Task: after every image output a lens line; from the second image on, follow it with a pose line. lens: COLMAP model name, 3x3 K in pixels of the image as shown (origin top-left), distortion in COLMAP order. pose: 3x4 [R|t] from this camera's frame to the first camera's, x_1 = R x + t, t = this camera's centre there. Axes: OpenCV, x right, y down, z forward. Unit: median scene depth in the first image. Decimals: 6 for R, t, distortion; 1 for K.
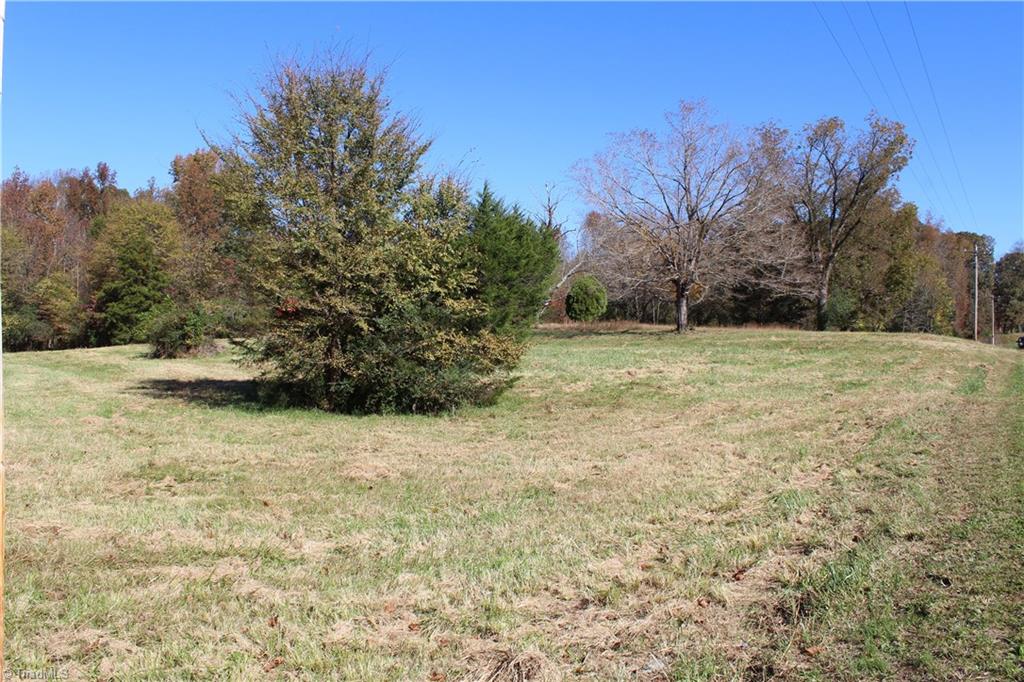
lens RADIAL K [[842.5, 0, 515.6], [0, 842.5, 339.5], [0, 0, 1]] dist [-0.013607, 0.005379]
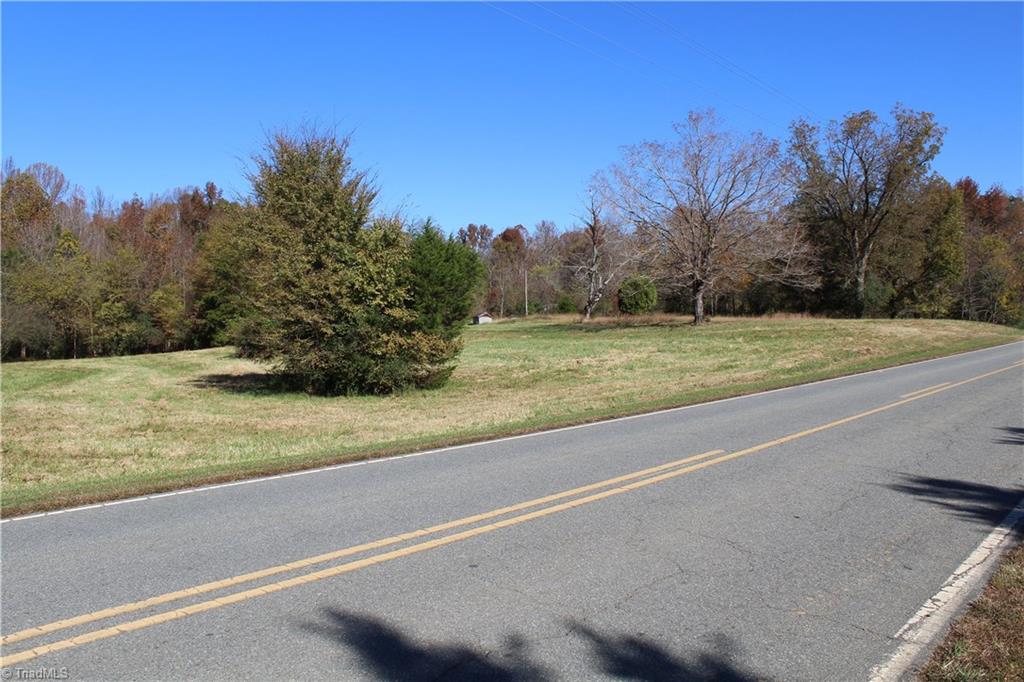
lens RADIAL K [[842.5, 0, 510.4], [0, 842.5, 341.7], [0, 0, 1]] dist [-0.013607, 0.005379]
pose [[0.990662, -0.023249, -0.134341, 0.243162], [0.024650, 0.999658, 0.008774, -0.002864], [0.134092, -0.012004, 0.990896, -0.256337]]
